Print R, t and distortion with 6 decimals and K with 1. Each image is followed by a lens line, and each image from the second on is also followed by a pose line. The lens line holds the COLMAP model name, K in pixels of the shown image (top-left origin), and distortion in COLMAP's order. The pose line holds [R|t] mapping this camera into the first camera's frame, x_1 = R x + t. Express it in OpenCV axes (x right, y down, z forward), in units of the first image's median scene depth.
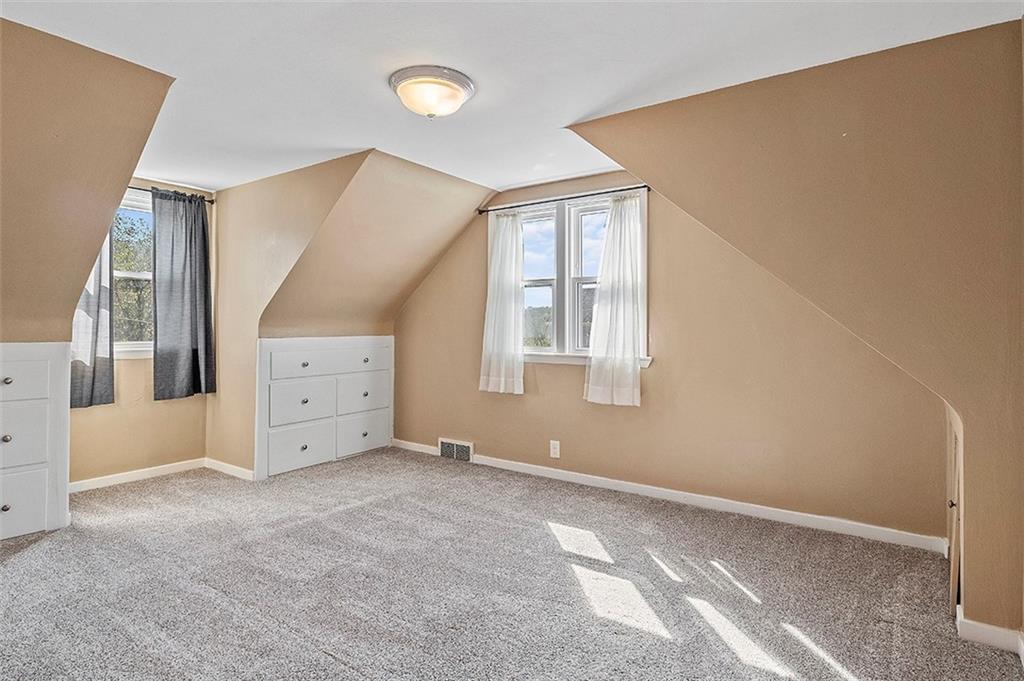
lens RADIAL K [[542.6, 0, 512.4], [0, 542.6, 324.8], [0, 0, 1]] dist [-0.000743, 0.000312]
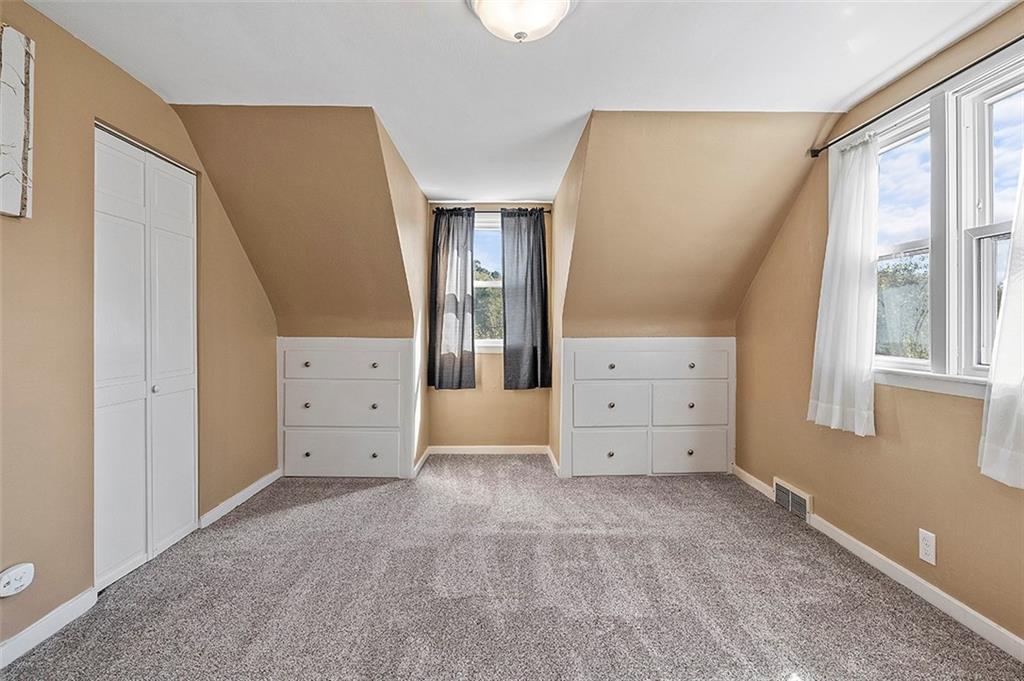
lens RADIAL K [[512.5, 0, 510.5], [0, 512.5, 328.1], [0, 0, 1]] dist [-0.003729, -0.000062]
pose [[0.594067, -0.001352, -0.804415, 0.242398], [0.003659, 0.999993, 0.001021, 0.005563], [0.804407, -0.003550, 0.594067, 0.348980]]
